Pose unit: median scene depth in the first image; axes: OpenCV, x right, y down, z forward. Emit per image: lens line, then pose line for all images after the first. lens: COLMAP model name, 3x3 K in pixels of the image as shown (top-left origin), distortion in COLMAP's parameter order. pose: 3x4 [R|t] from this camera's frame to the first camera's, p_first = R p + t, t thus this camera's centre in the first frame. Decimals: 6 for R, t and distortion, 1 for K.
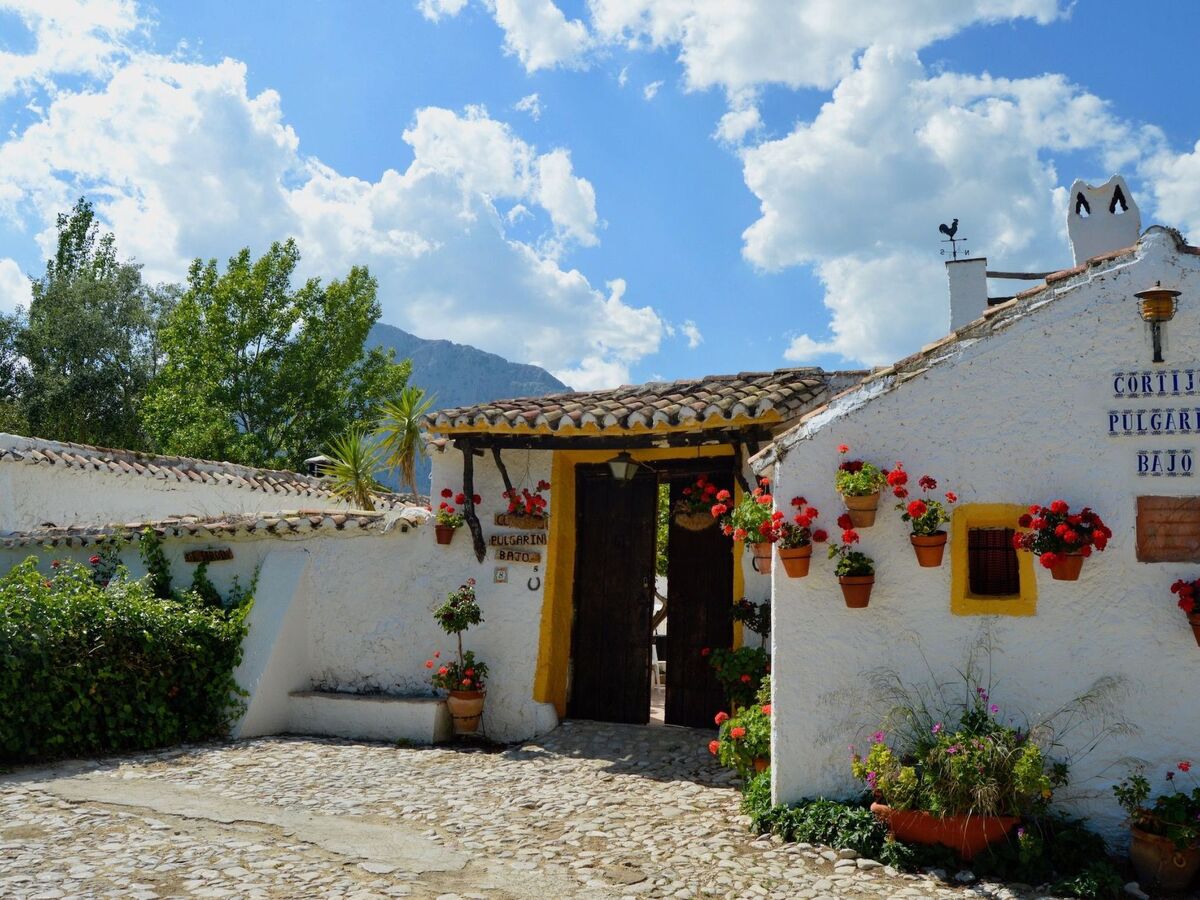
lens RADIAL K [[1078.7, 0, 600.0], [0, 1078.7, 450.0], [0, 0, 1]] dist [-0.067488, -0.000272]
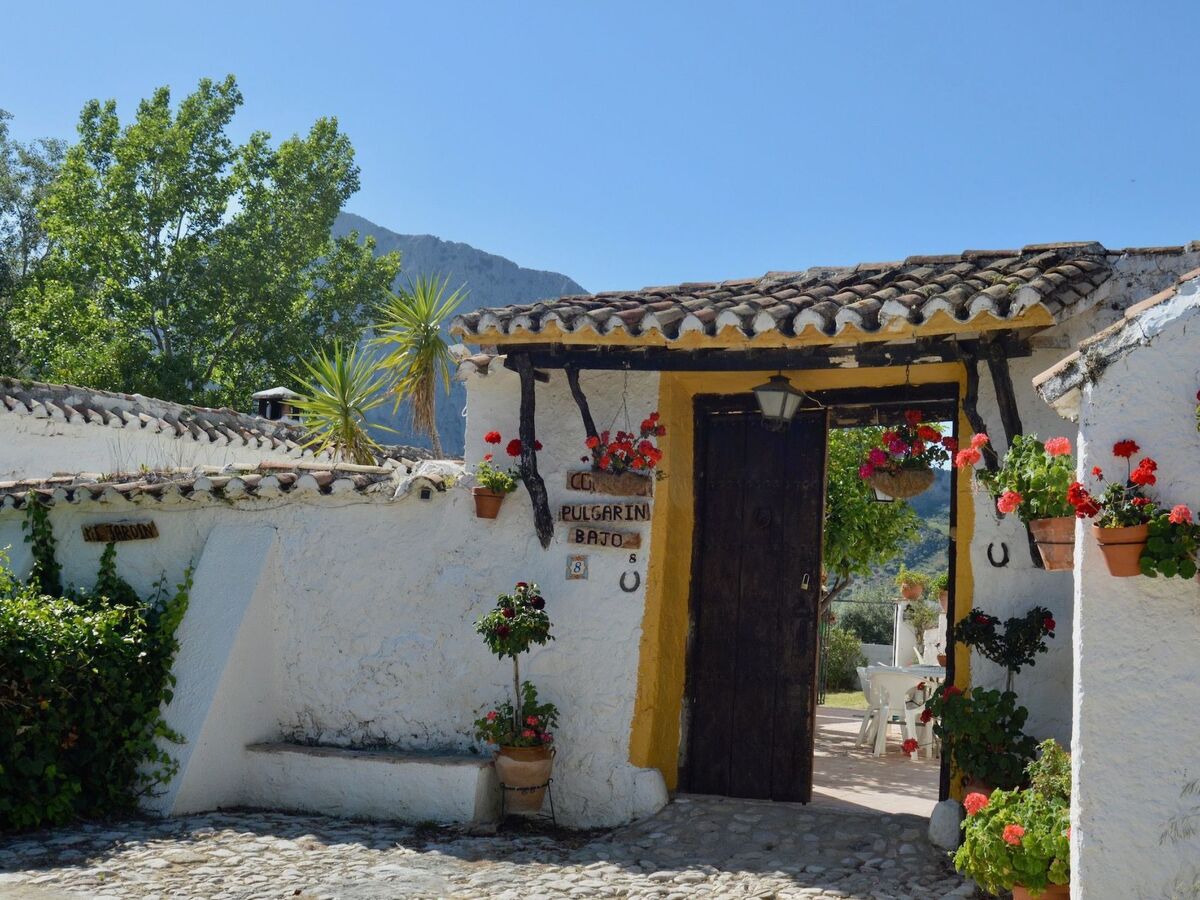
lens RADIAL K [[1531.2, 0, 600.0], [0, 1531.2, 450.0], [0, 0, 1]] dist [-0.067432, 0.003614]
pose [[0.999437, 0.012026, -0.031319, -0.052359], [-0.010866, 0.999258, 0.036944, 0.013290], [0.031740, -0.036583, 0.998826, 0.098619]]
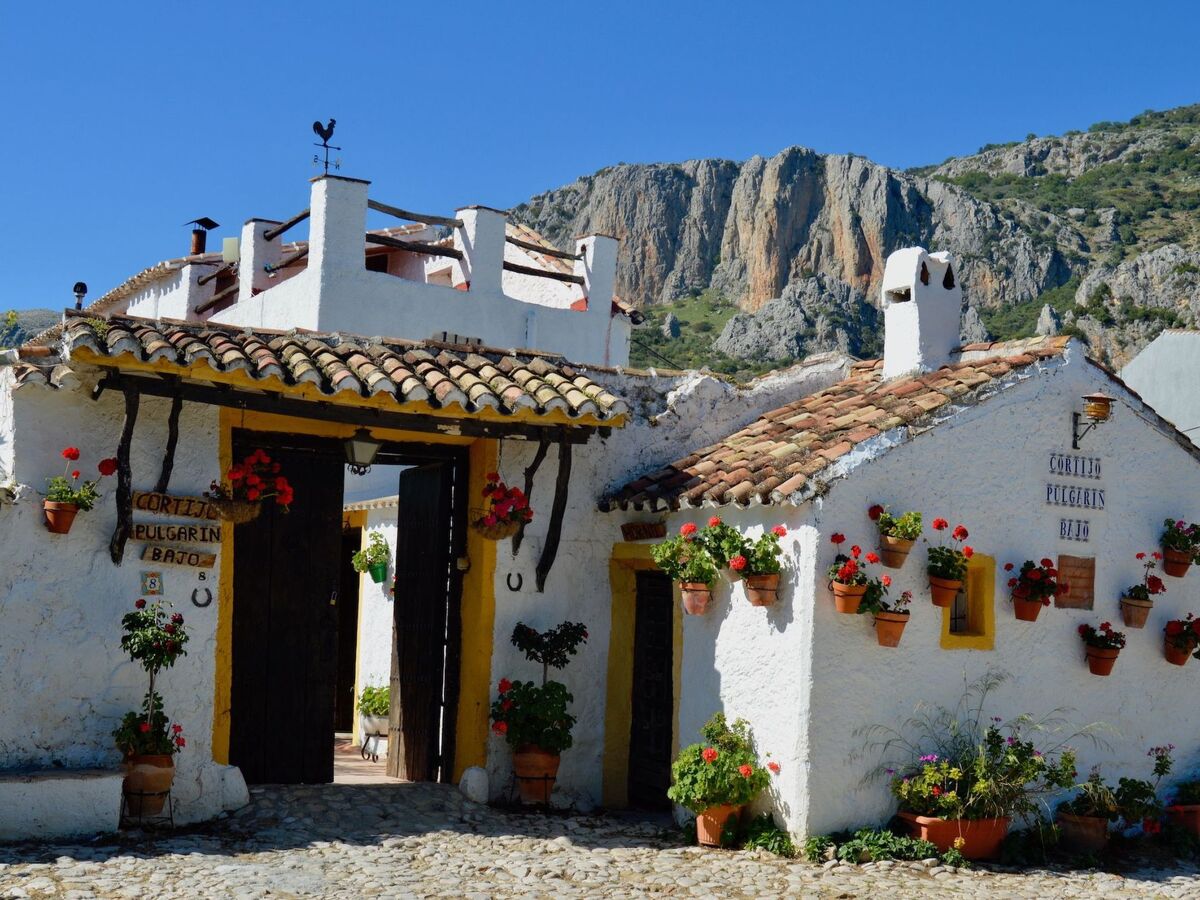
lens RADIAL K [[1731.5, 0, 600.0], [0, 1731.5, 450.0], [0, 0, 1]] dist [-0.018488, 0.013735]
pose [[0.581190, 0.081939, 0.809632, -0.842089], [-0.130435, 0.991434, -0.006706, 0.003186], [-0.803246, -0.101707, 0.586900, 0.145563]]
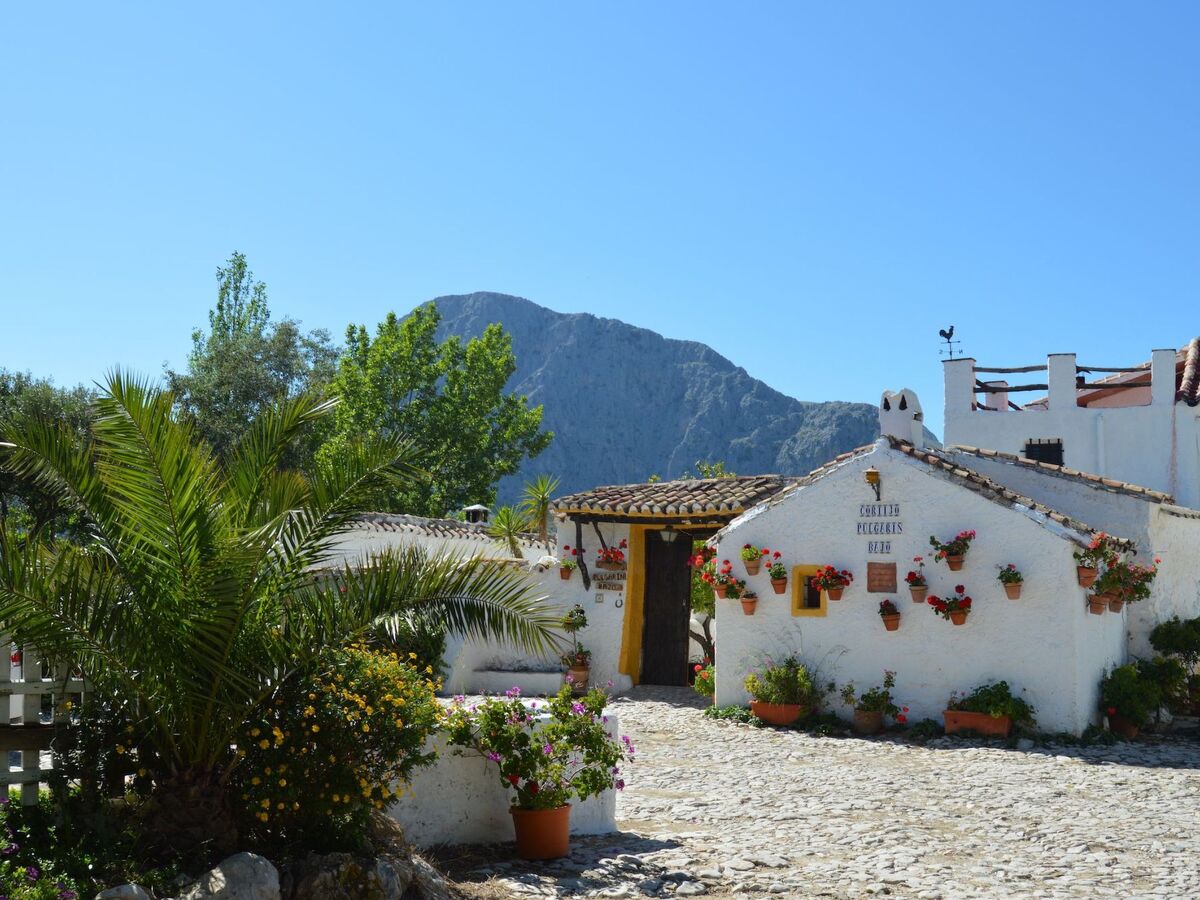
lens RADIAL K [[1325.7, 0, 600.0], [0, 1325.7, 450.0], [0, 0, 1]] dist [-0.004544, -0.002526]
pose [[0.990811, -0.016805, -0.134206, 0.189730], [0.017226, 0.999850, 0.001971, -0.117466], [0.134153, -0.004264, 0.990951, -1.033502]]
